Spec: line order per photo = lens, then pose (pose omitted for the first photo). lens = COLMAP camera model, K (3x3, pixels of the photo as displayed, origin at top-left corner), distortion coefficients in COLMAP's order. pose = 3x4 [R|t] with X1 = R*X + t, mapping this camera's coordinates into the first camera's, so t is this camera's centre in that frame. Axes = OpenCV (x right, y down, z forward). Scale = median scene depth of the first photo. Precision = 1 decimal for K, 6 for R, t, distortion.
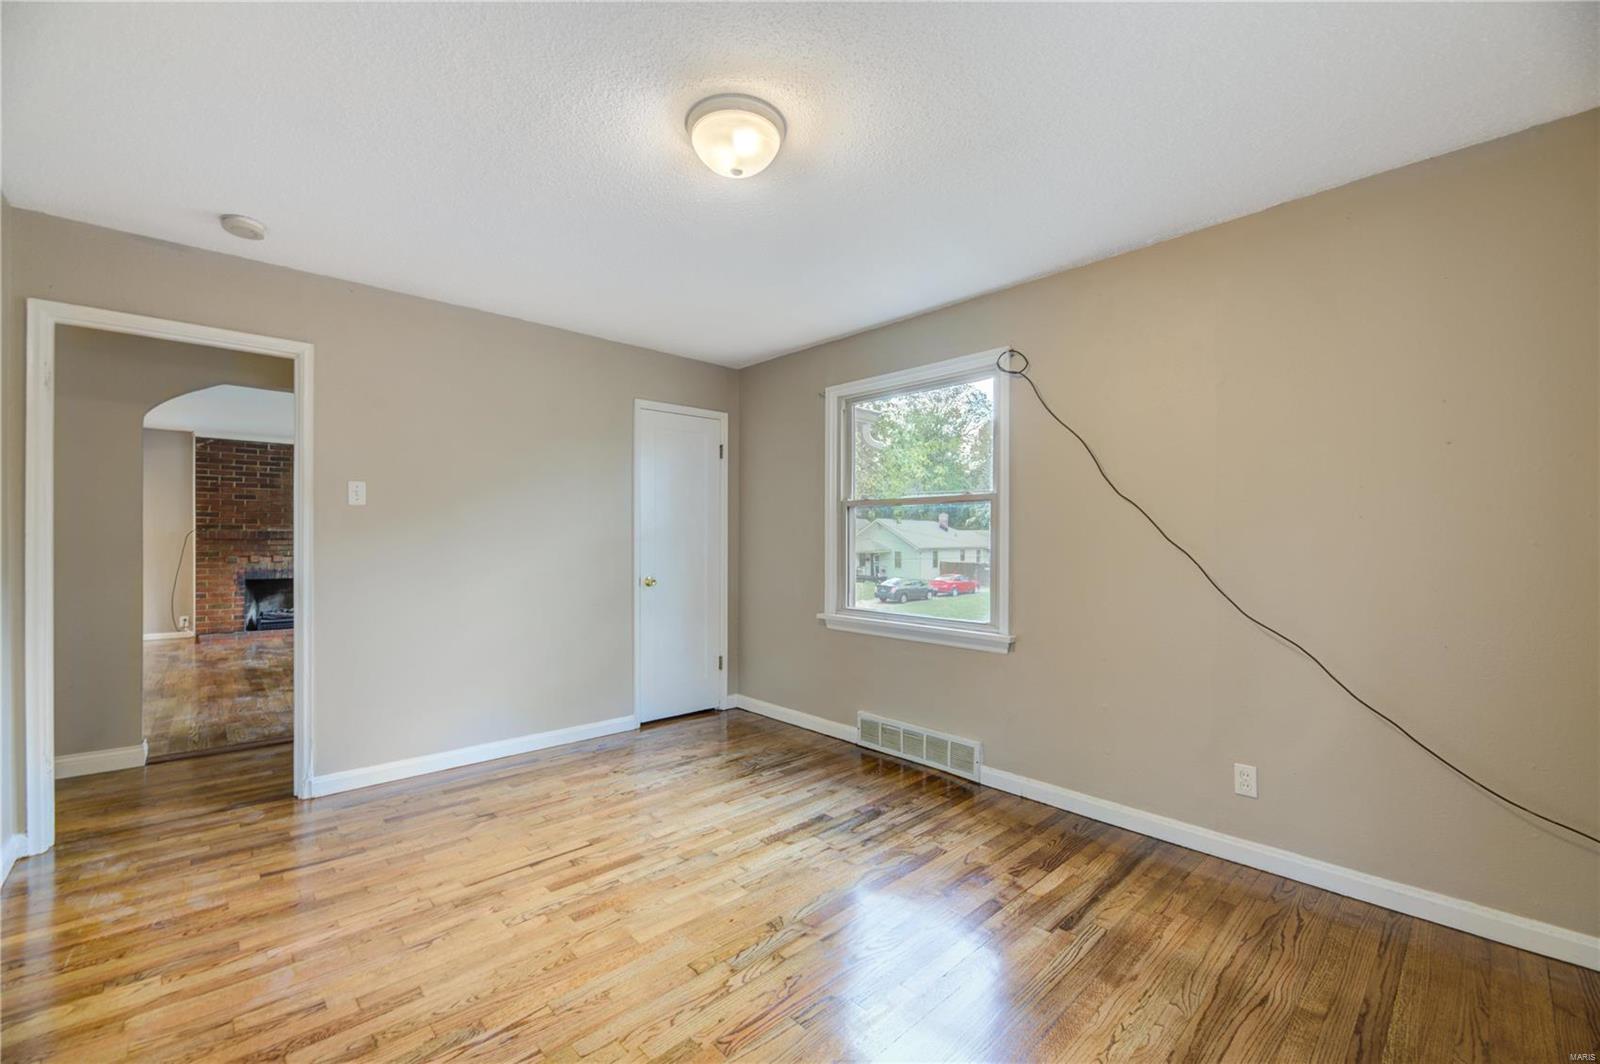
lens RADIAL K [[655.1, 0, 800.7], [0, 655.1, 540.1], [0, 0, 1]] dist [-0.001701, -0.000165]
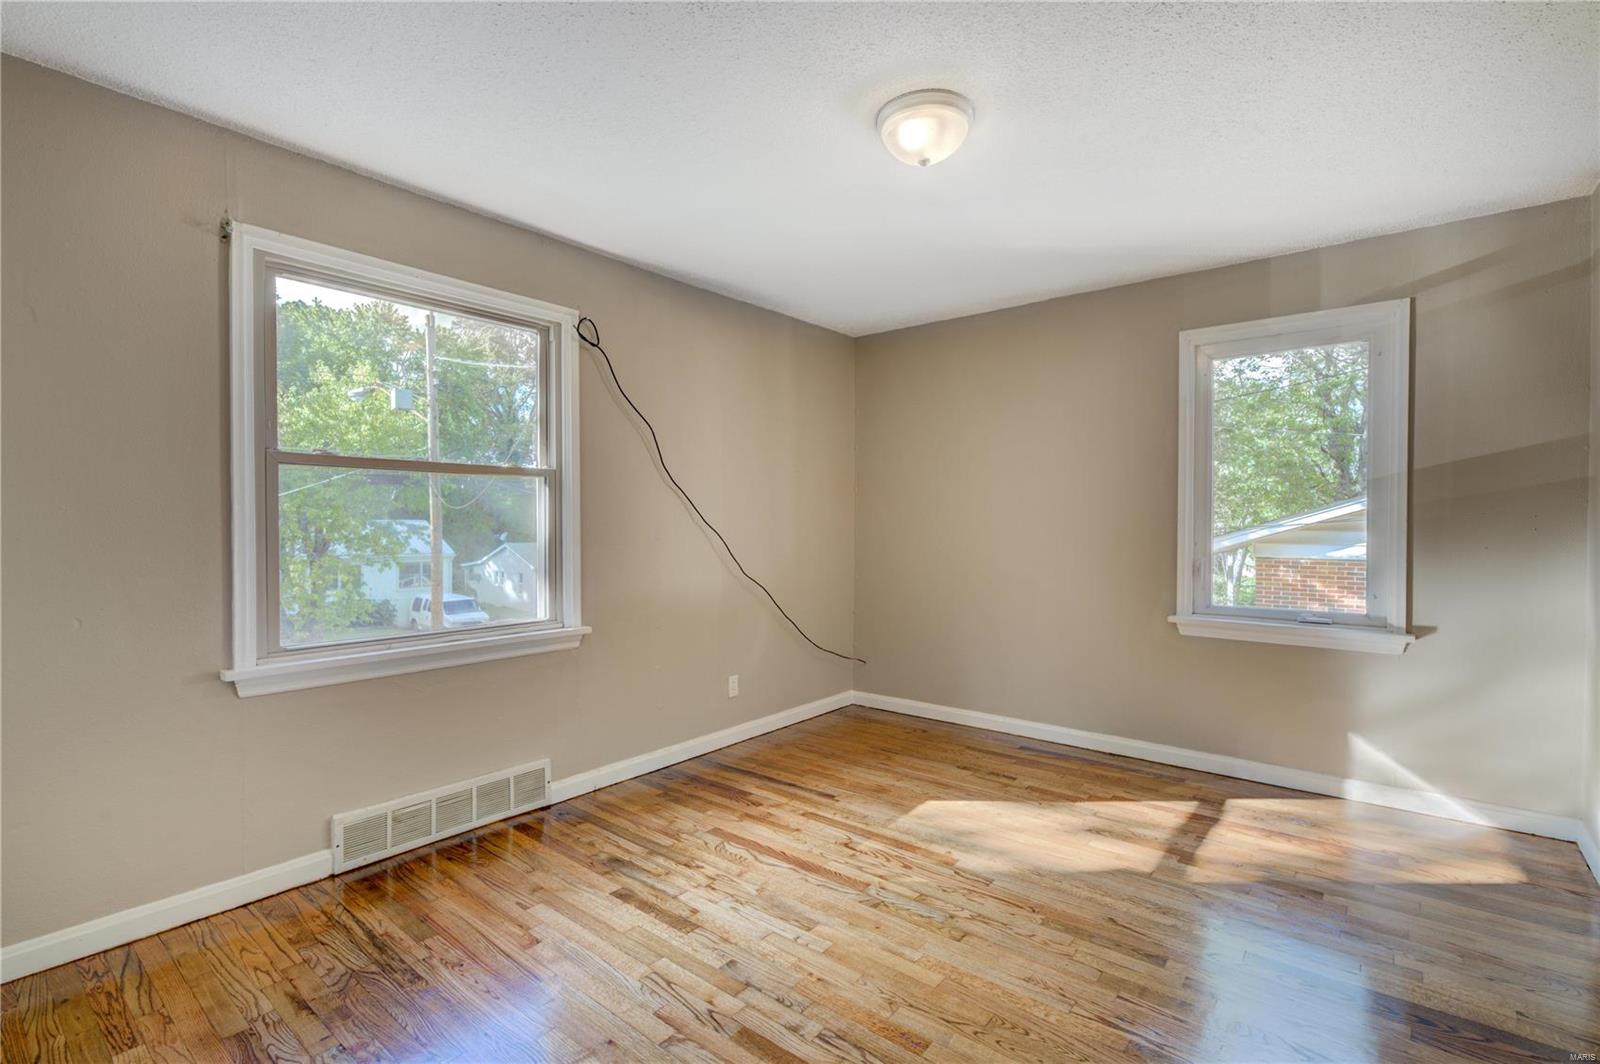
lens RADIAL K [[731.8, 0, 801.4], [0, 731.8, 541.4], [0, 0, 1]] dist [0.000355, -0.000095]
pose [[-0.130372, -0.030669, 0.990991, -0.743239], [-0.000491, 0.999523, 0.030869, -0.007228], [-0.991465, 0.003538, -0.130325, 0.822980]]
